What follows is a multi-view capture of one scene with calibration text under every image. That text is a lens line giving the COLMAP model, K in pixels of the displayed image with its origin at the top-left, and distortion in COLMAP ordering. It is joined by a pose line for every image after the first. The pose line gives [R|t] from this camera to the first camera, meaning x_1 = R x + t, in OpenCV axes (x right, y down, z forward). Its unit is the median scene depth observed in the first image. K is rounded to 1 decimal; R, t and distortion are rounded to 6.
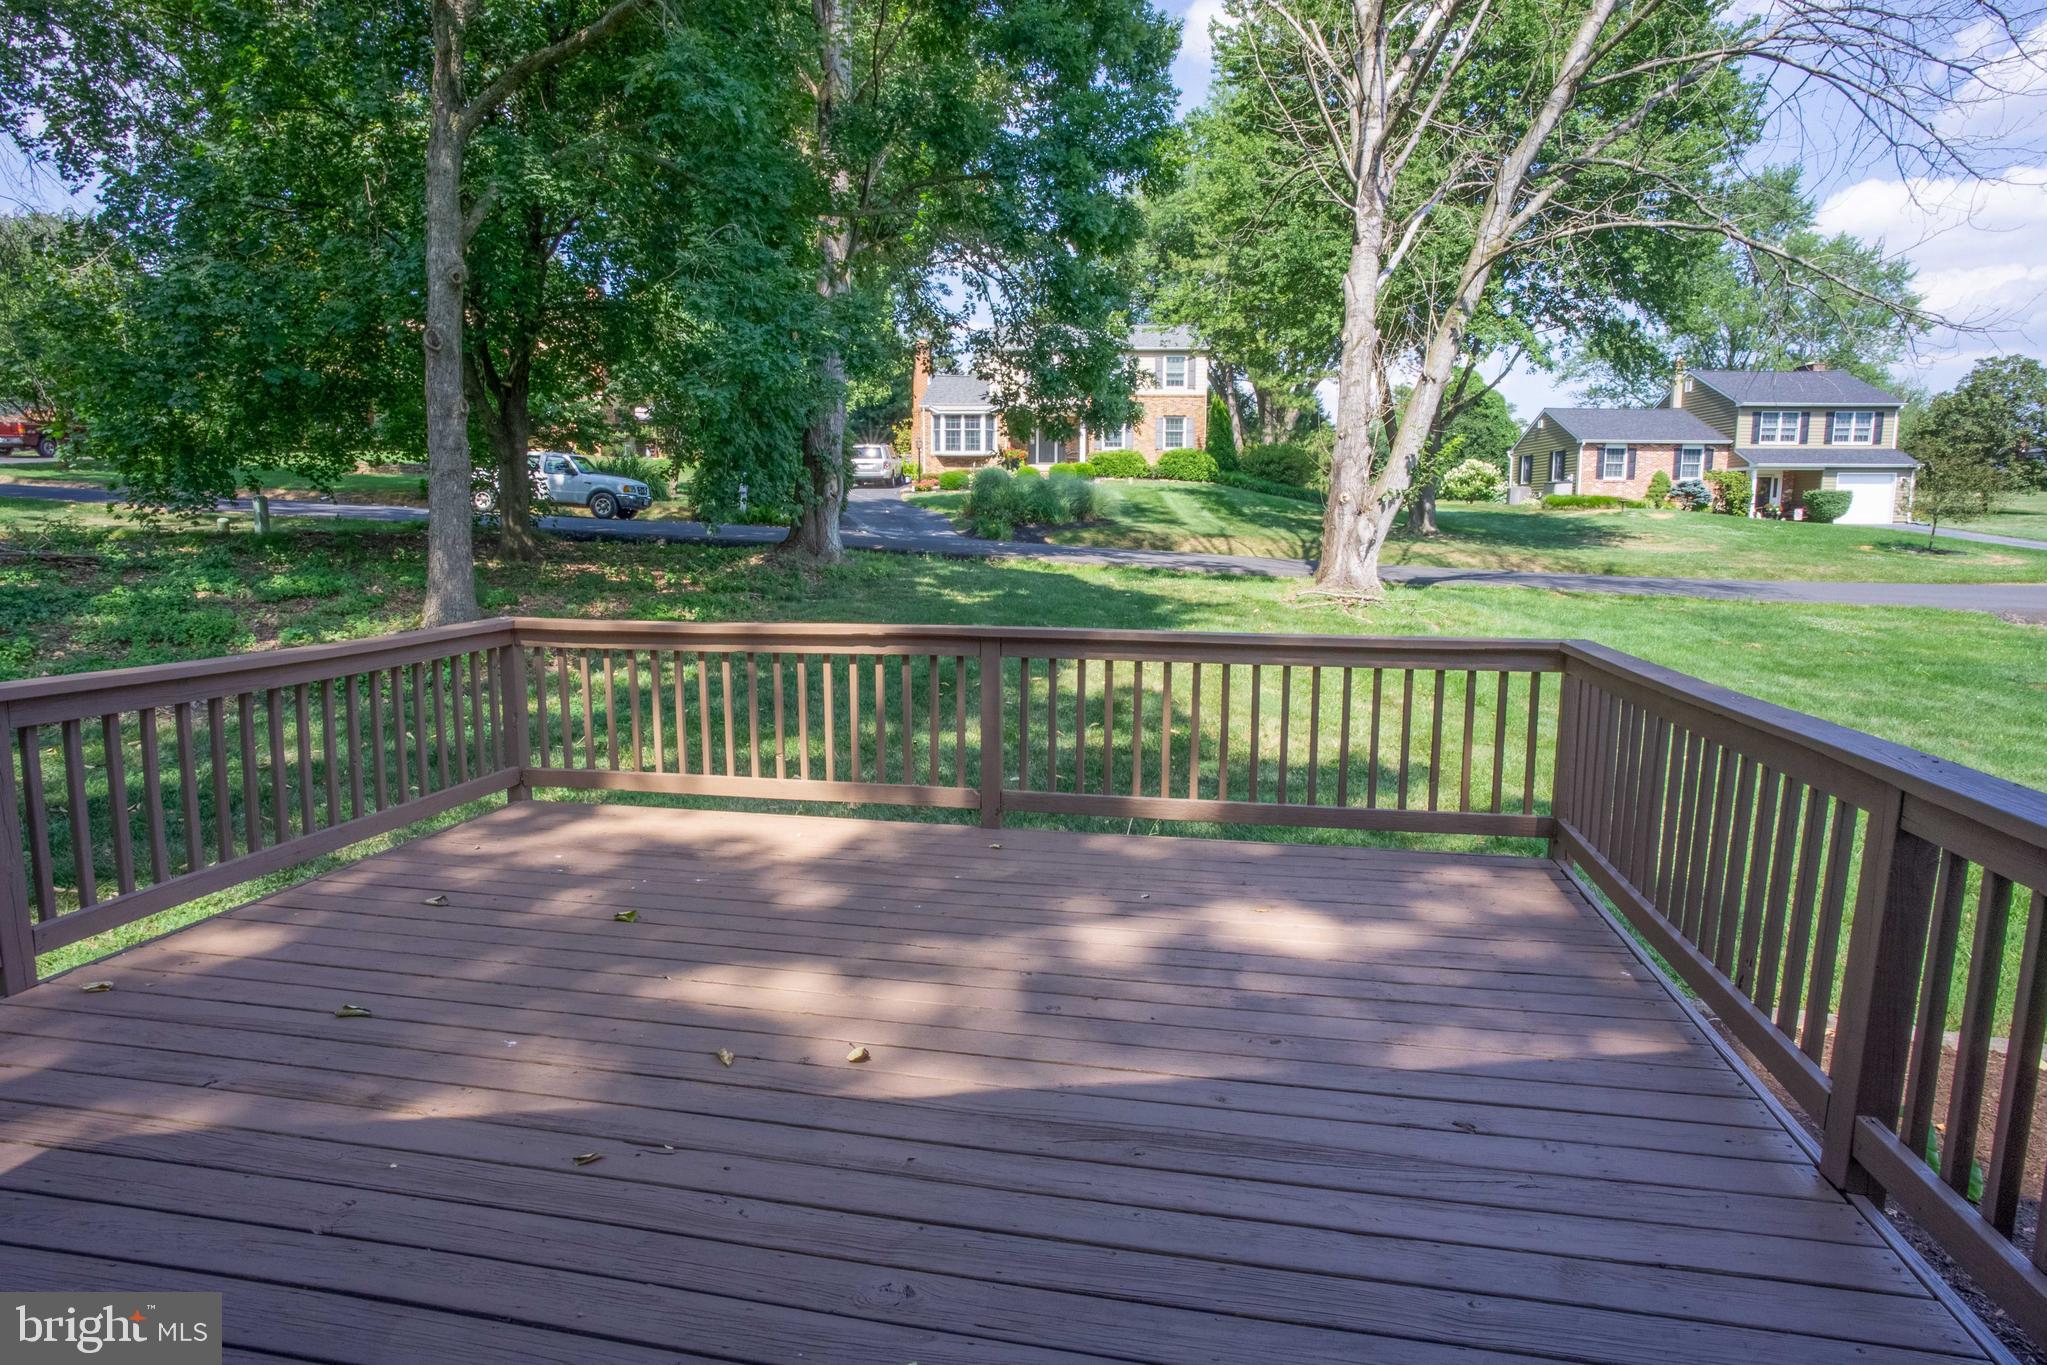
lens RADIAL K [[1135.0, 0, 1023.5], [0, 1135.0, 682.5], [0, 0, 1]] dist [-0.021494, 0.002919]
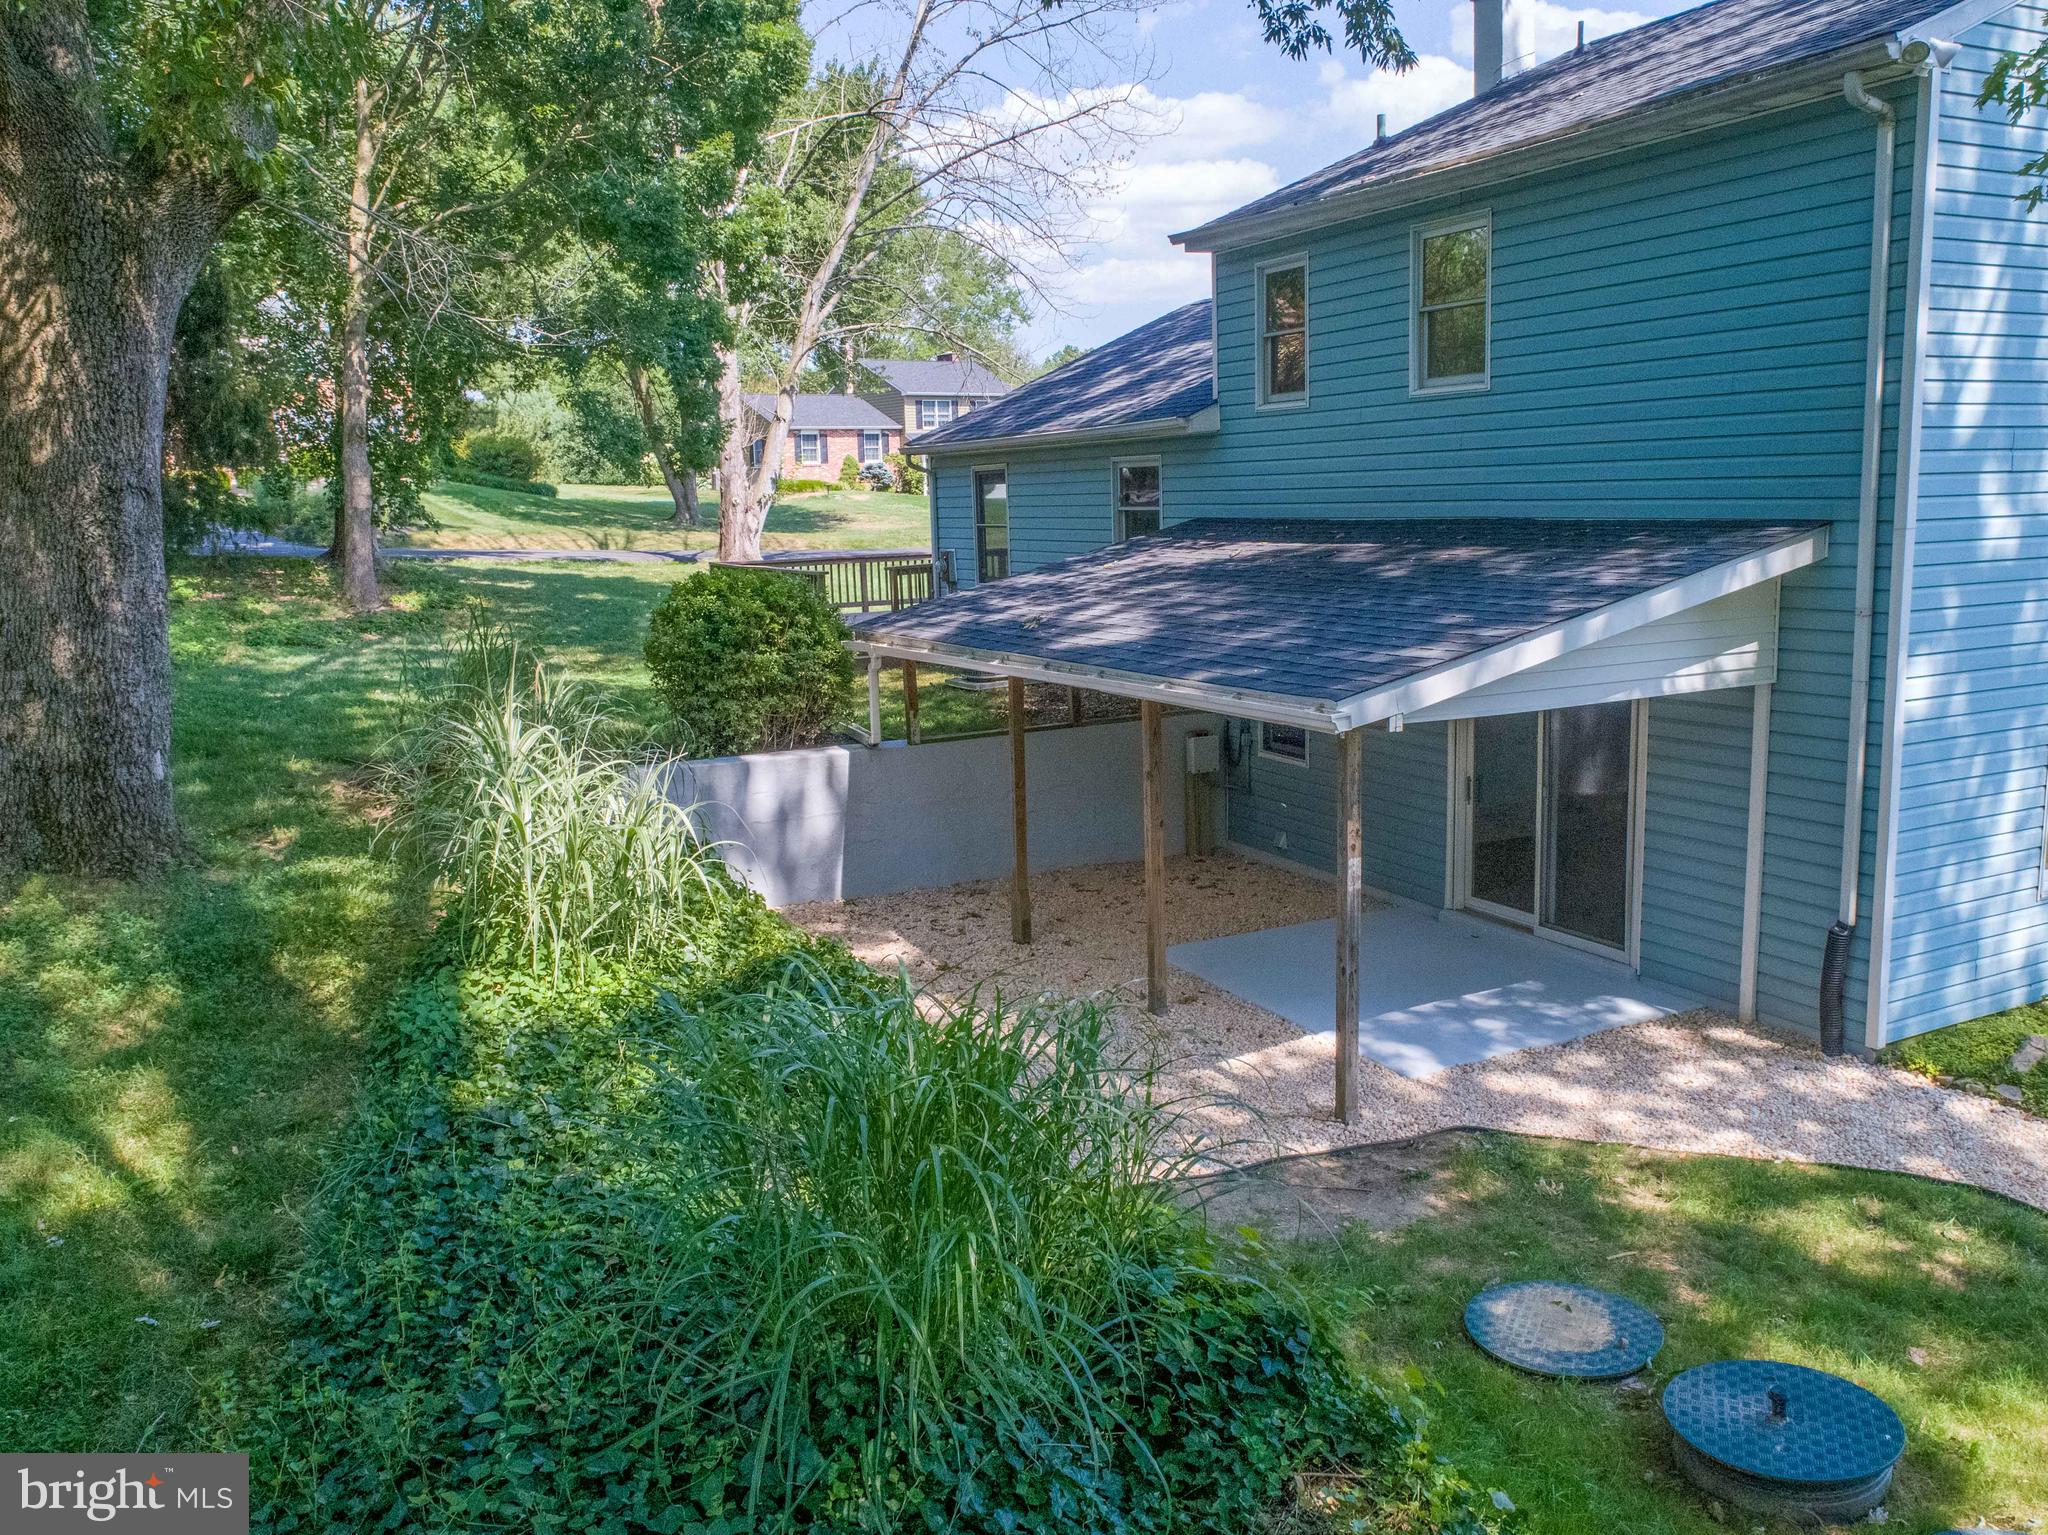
lens RADIAL K [[1595.6, 0, 1024.0], [0, 1595.6, 767.5], [0, 0, 1]] dist [-0.014138, 0.000026]
pose [[0.789890, -0.133194, 0.598609, -0.258950], [0.120328, 0.990816, 0.061684, 0.035160], [-0.601327, 0.023306, 0.798663, -0.317094]]
